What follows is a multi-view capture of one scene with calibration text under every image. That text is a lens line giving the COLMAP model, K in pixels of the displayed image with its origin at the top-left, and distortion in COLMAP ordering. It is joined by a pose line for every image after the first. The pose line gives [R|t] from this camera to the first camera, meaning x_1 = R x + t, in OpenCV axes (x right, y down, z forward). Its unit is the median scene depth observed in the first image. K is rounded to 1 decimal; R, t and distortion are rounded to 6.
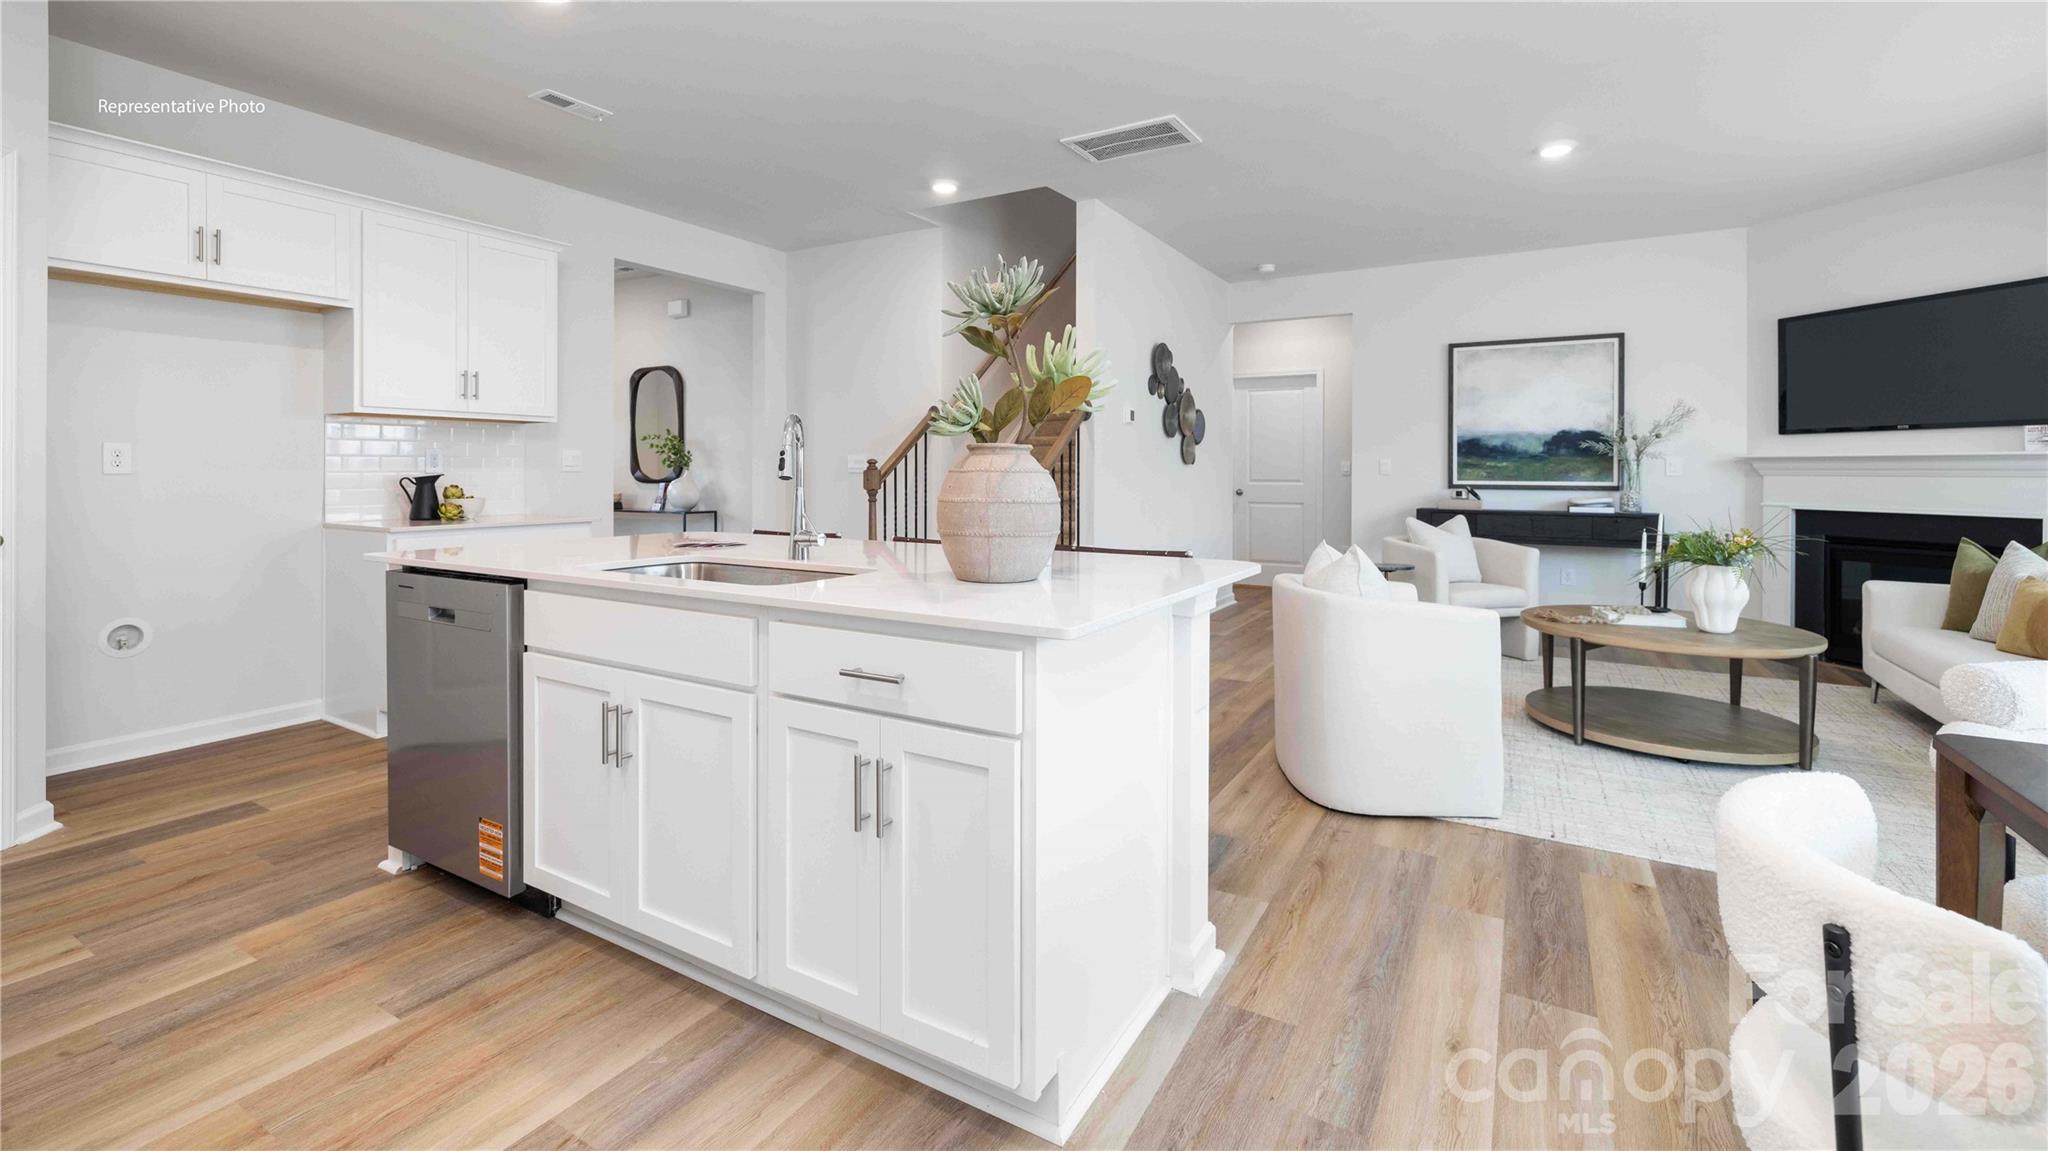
lens RADIAL K [[872.7, 0, 1016.5], [0, 872.7, 566.9], [0, 0, 1]] dist [-0.001350, -0.000060]
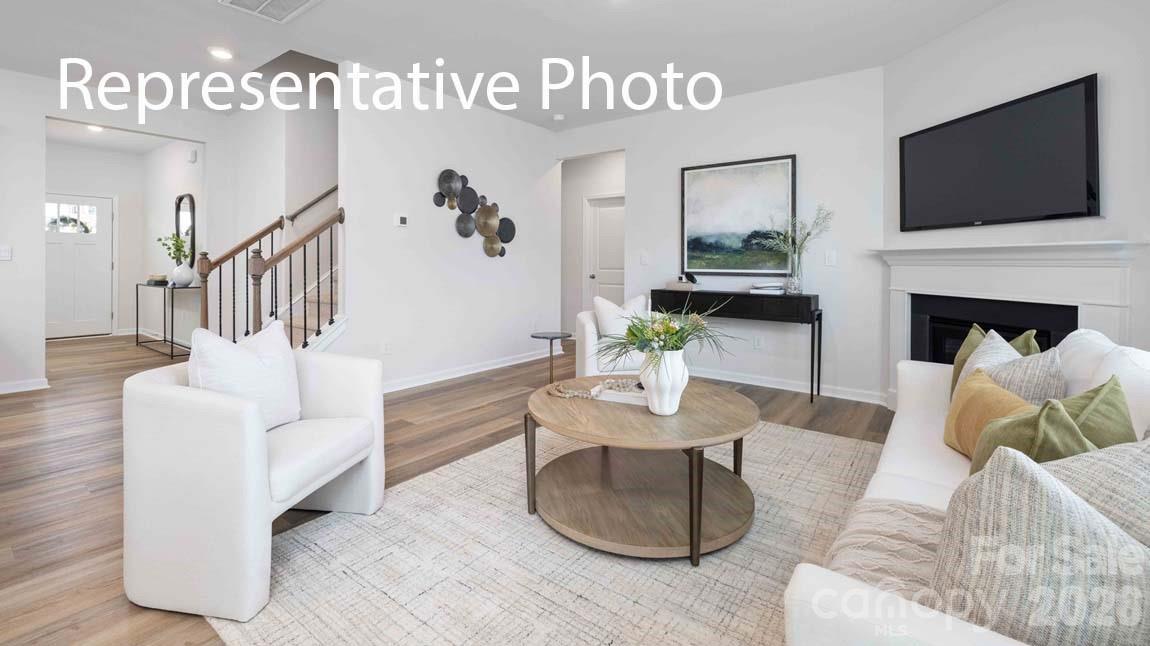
lens RADIAL K [[490.1, 0, 576.2], [0, 490.1, 318.1], [0, 0, 1]] dist [-0.001350, -0.000060]
pose [[0.993405, 0.015716, -0.113574, 0.455653], [-0.015574, 0.999876, 0.002136, -0.022985], [0.113594, -0.000354, 0.993527, 0.241620]]
